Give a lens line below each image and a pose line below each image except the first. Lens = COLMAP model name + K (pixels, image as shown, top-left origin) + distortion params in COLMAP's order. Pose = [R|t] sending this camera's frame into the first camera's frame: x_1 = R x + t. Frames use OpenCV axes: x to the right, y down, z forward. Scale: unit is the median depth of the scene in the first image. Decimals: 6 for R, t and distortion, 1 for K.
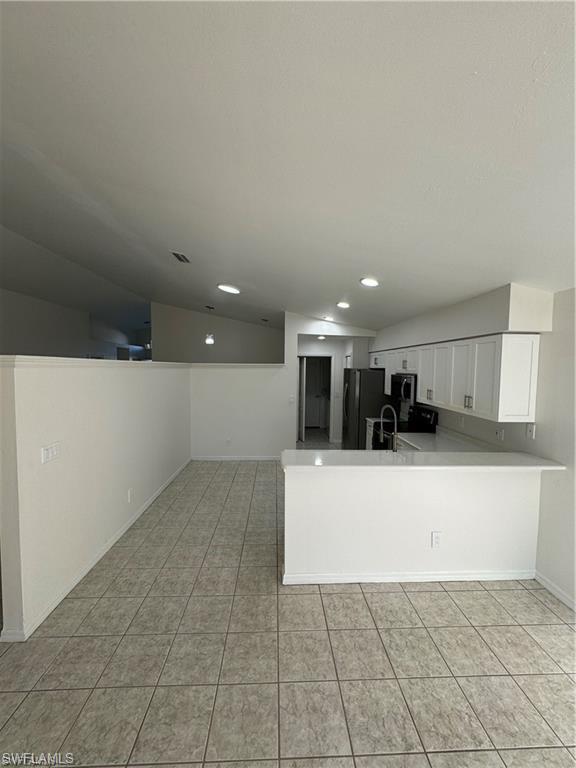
lens RADIAL K [[303.0, 0, 287.3], [0, 303.0, 387.0], [0, 0, 1]] dist [-0.001557, -0.000427]
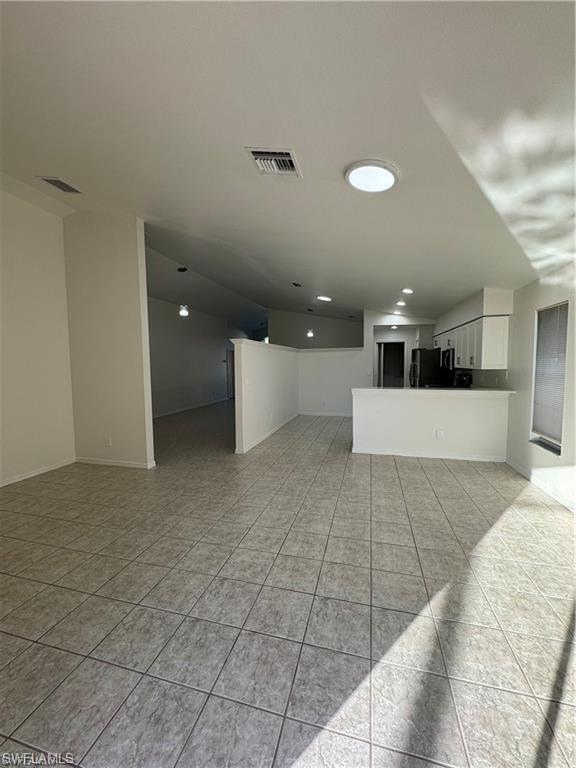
lens RADIAL K [[303.0, 0, 287.3], [0, 303.0, 387.0], [0, 0, 1]] dist [-0.001557, -0.000427]
pose [[0.952702, 0.001790, -0.303902, 0.084760], [0.001744, 0.999934, 0.011359, 0.093649], [0.303902, -0.011352, 0.952636, -0.457955]]
